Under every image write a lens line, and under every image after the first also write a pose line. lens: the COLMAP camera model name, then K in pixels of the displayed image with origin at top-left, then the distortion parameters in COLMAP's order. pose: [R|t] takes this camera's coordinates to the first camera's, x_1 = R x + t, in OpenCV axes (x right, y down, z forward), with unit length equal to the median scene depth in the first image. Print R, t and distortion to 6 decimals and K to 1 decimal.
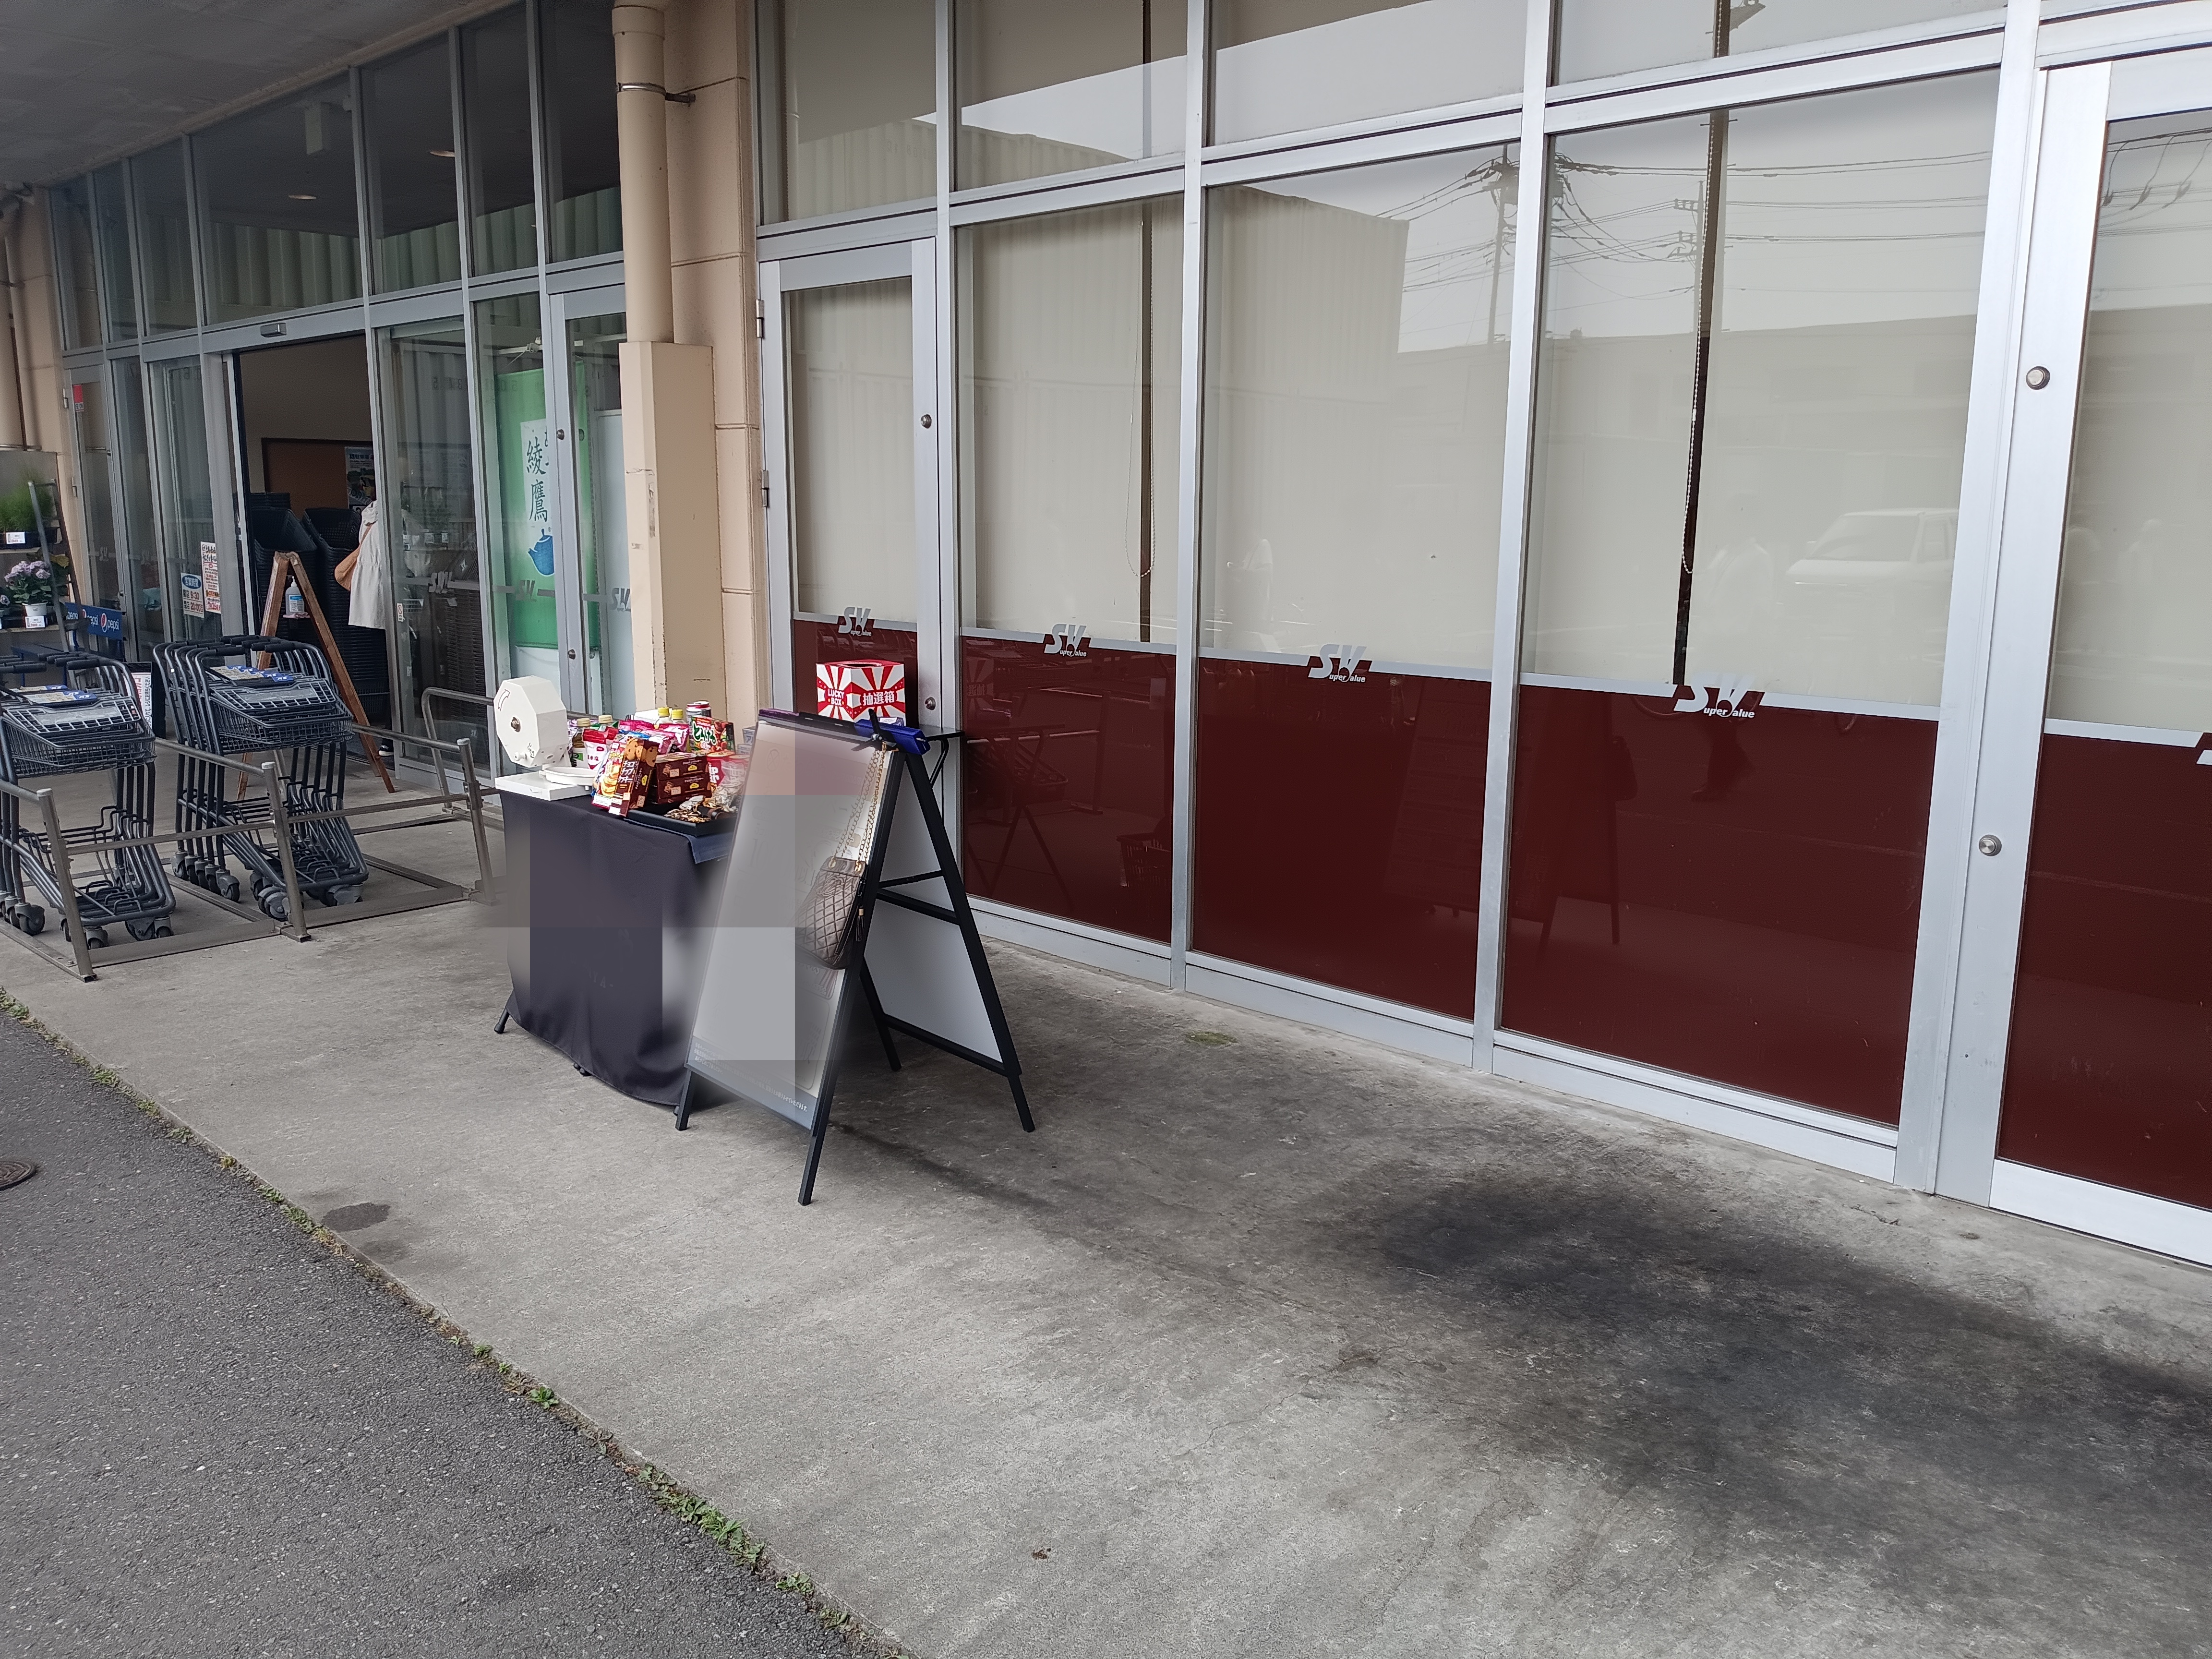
lens RADIAL K [[1765.3, 0, 1106.0], [0, 1765.3, 829.5], [0, 0, 1]] dist [0.111939, -0.228242]
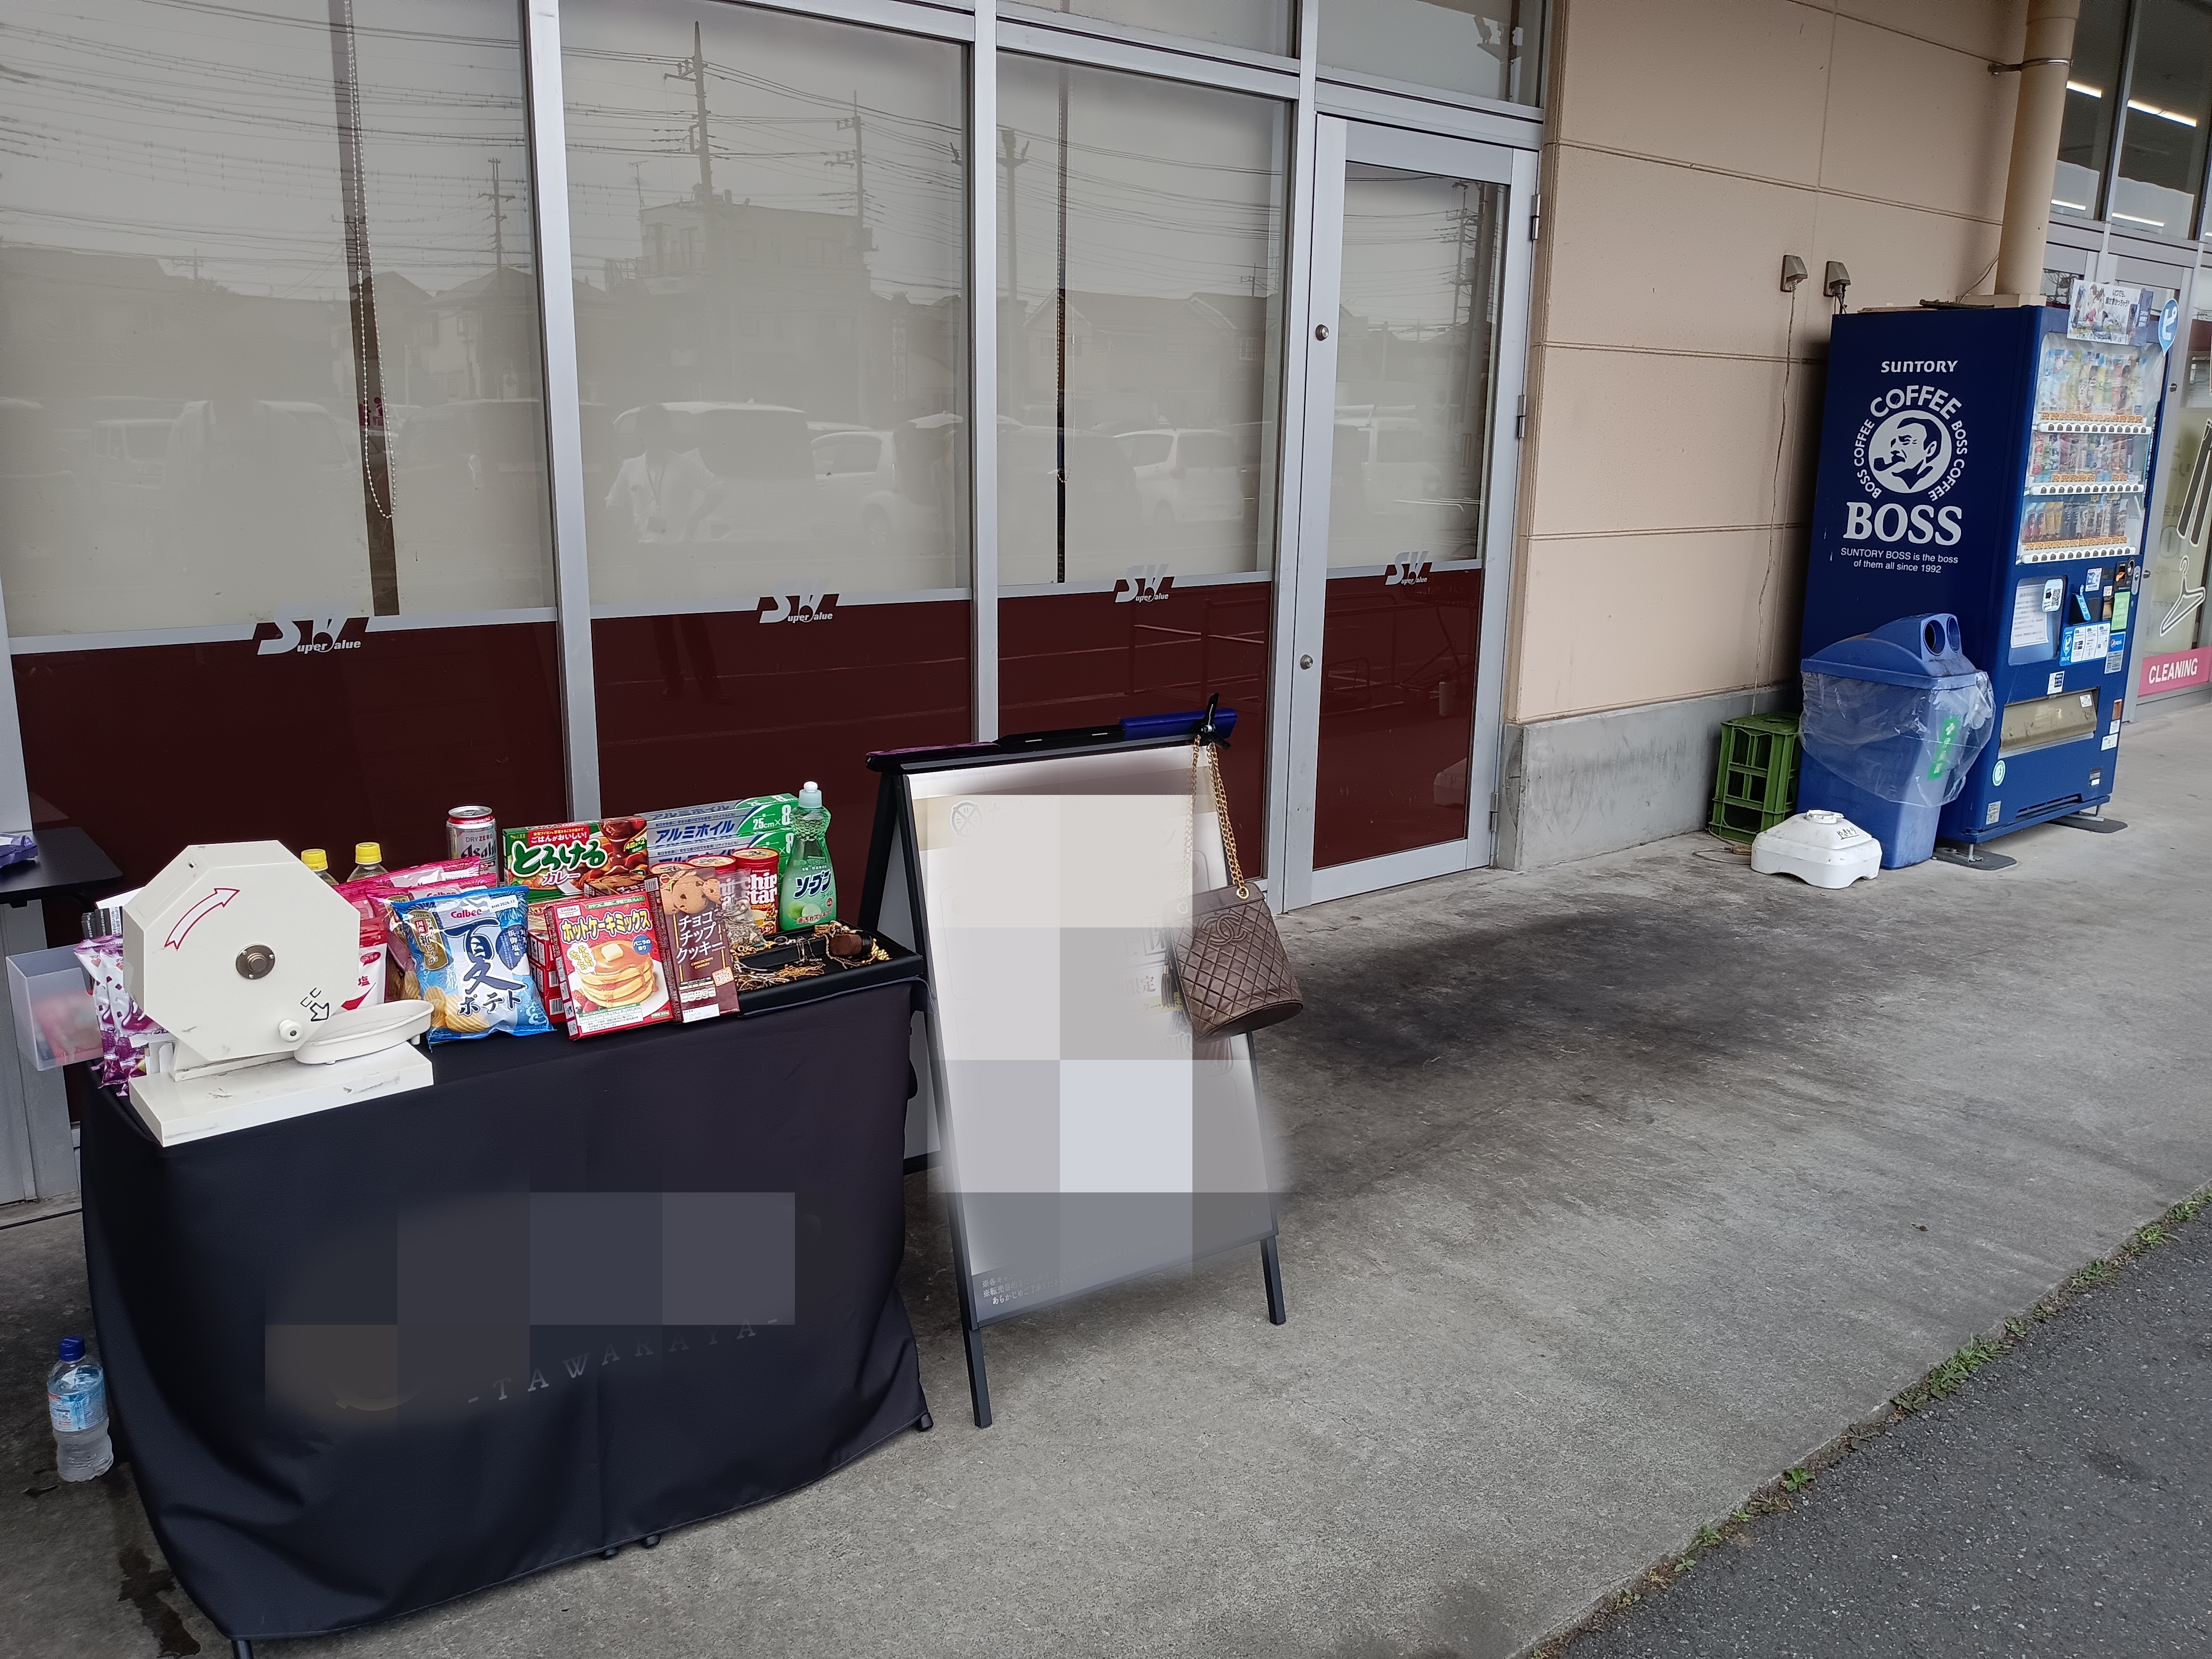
lens RADIAL K [[1704.1, 0, 1110.5], [0, 1704.1, 854.6], [0, 0, 1]] dist [0.052723, -0.196090]
pose [[0.100662, -0.244800, 0.964334, -0.957796], [0.165684, 0.959848, 0.226366, -0.193450], [-0.981028, 0.136988, 0.137180, 1.048002]]
